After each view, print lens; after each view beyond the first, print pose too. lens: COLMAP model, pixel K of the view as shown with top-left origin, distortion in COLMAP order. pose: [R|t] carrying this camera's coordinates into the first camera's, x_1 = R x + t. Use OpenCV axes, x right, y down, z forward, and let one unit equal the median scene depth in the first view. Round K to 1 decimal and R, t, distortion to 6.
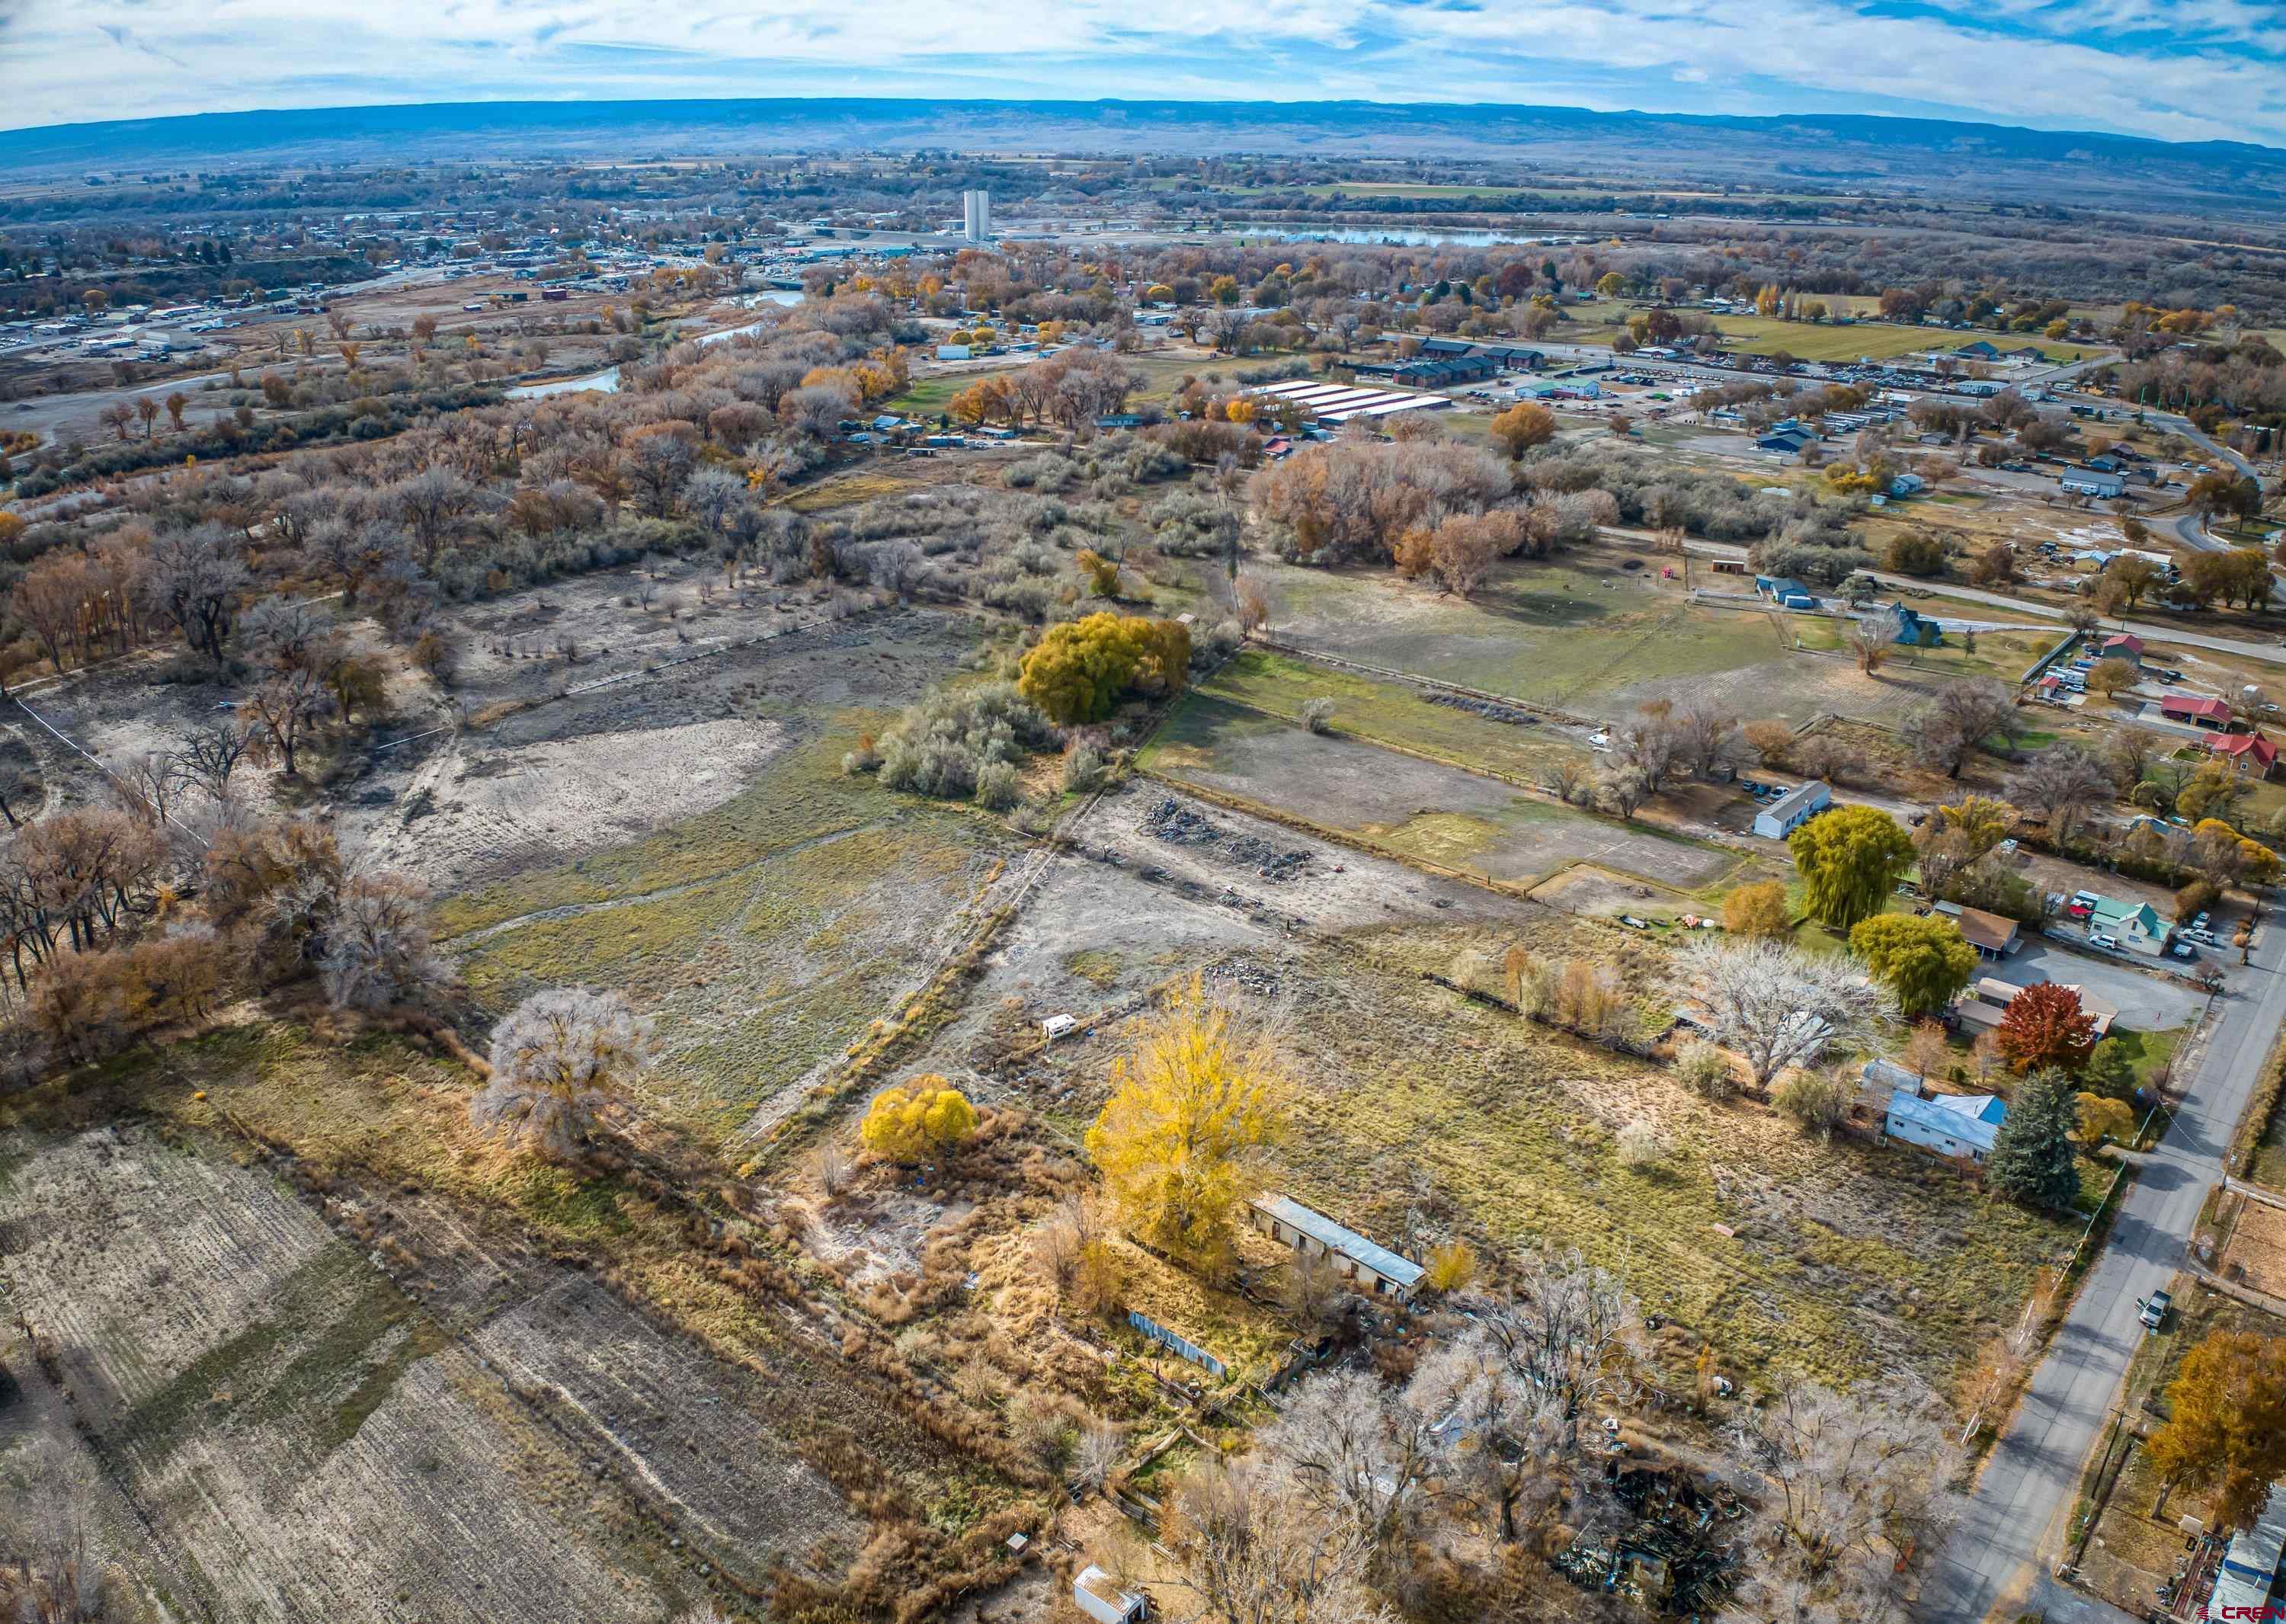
lens RADIAL K [[1673.4, 0, 1147.7], [0, 1673.4, 813.9], [0, 0, 1]] dist [-0.107155, -0.009727]
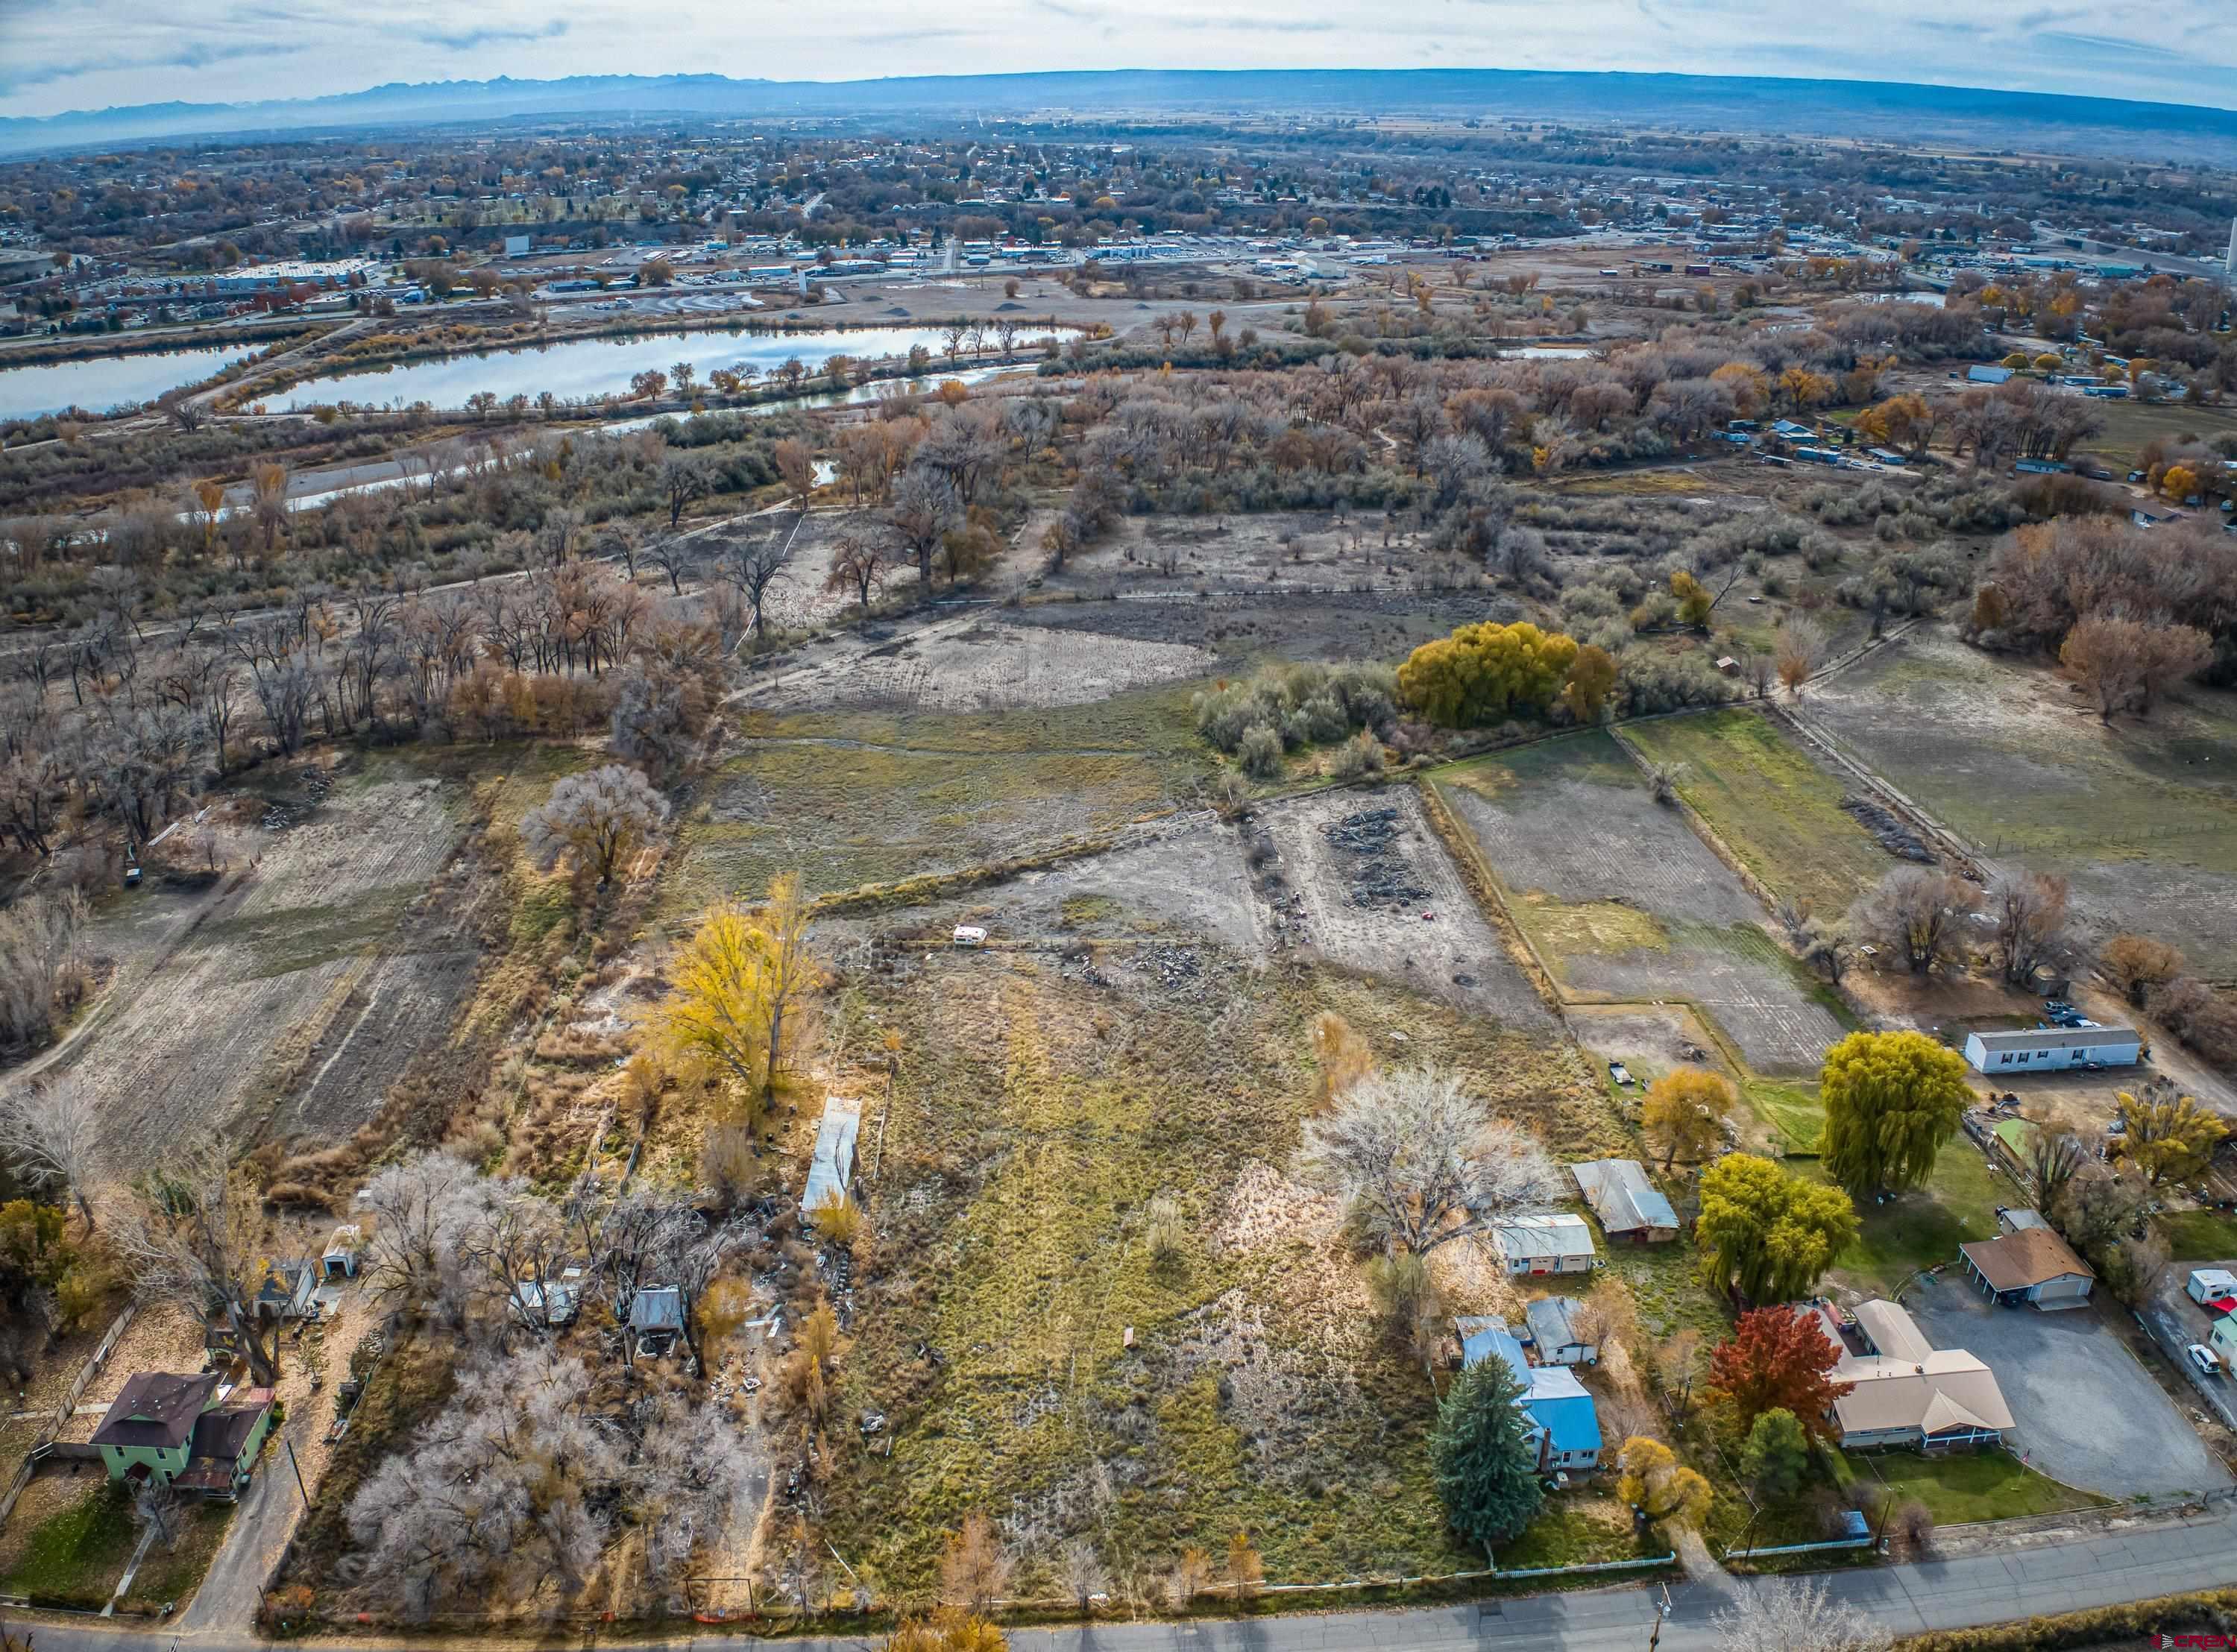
lens RADIAL K [[1651.5, 0, 1134.9], [0, 1651.5, 808.3], [0, 0, 1]] dist [-0.100398, -0.019196]
pose [[0.718701, 0.272304, -0.639781, 0.493654], [-0.262791, 0.958255, 0.112645, -0.073828], [0.643747, 0.087170, 0.760257, 0.170078]]
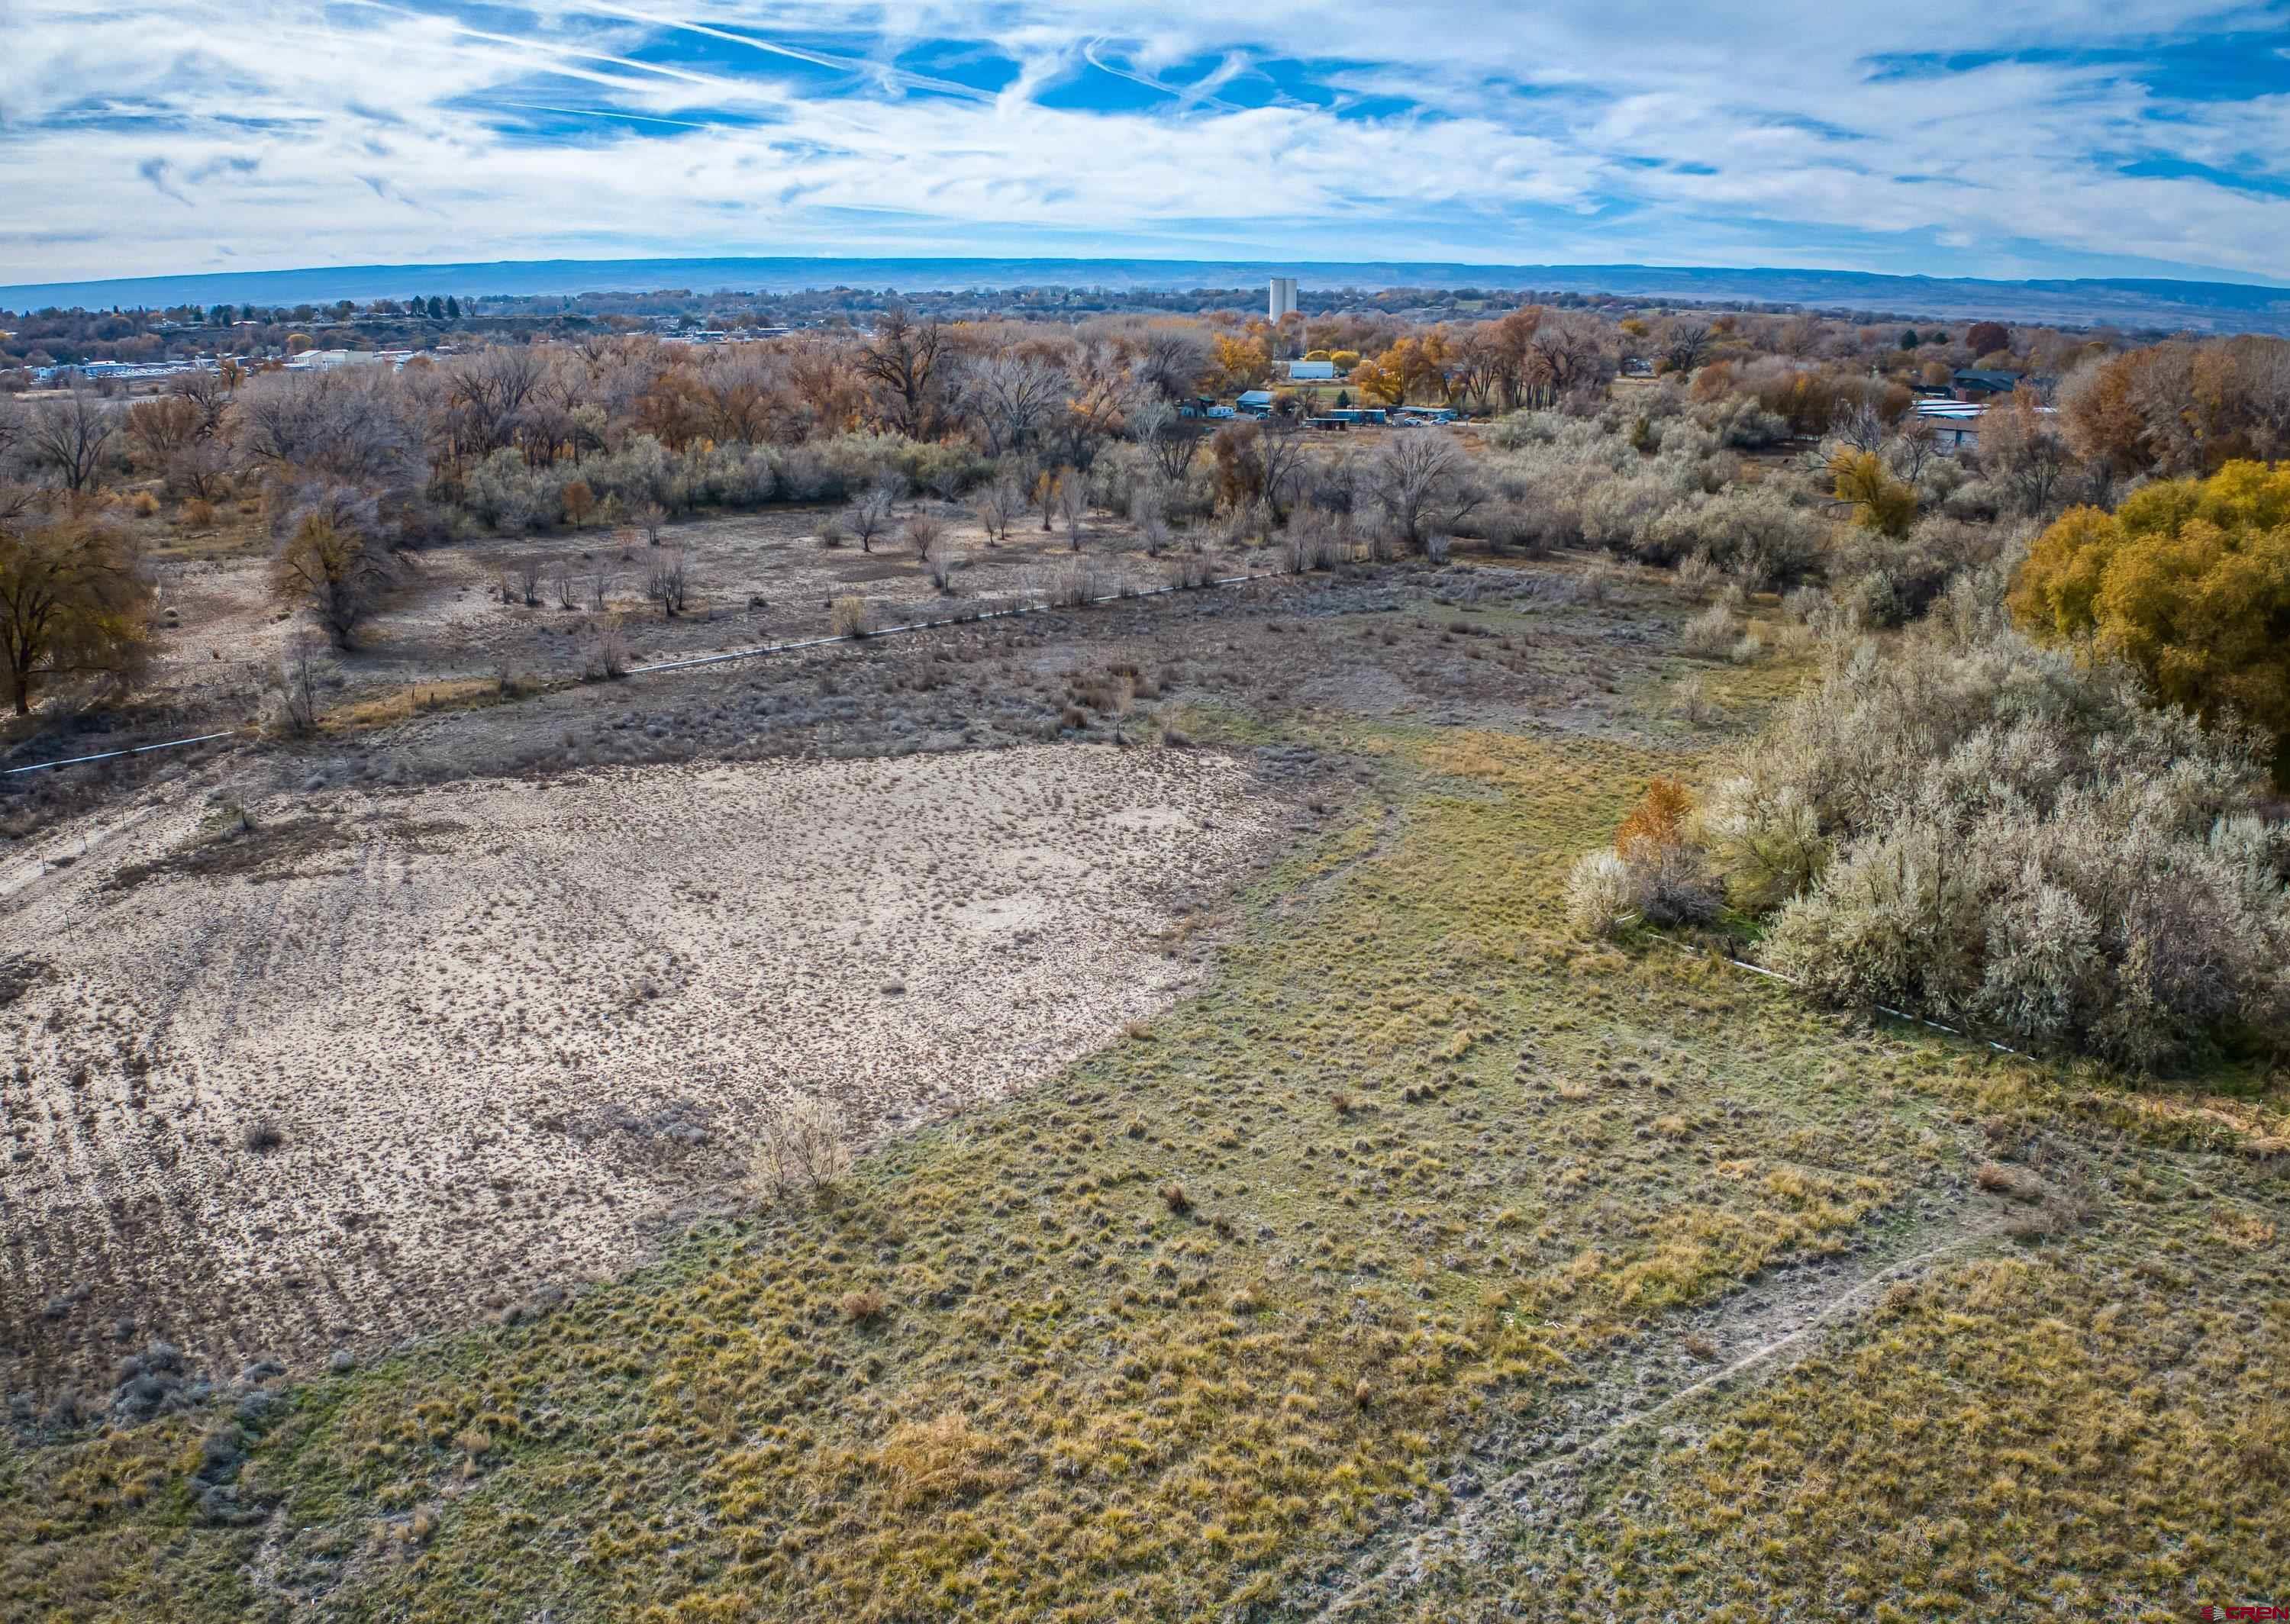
lens RADIAL K [[1676.1, 0, 1141.1], [0, 1676.1, 819.4], [0, 0, 1]] dist [-0.107155, -0.009727]
pose [[0.988442, 0.040163, -0.146183, -0.210919], [-0.053682, 0.994518, -0.089738, -0.015829], [0.141778, 0.096549, 0.985179, 0.752776]]
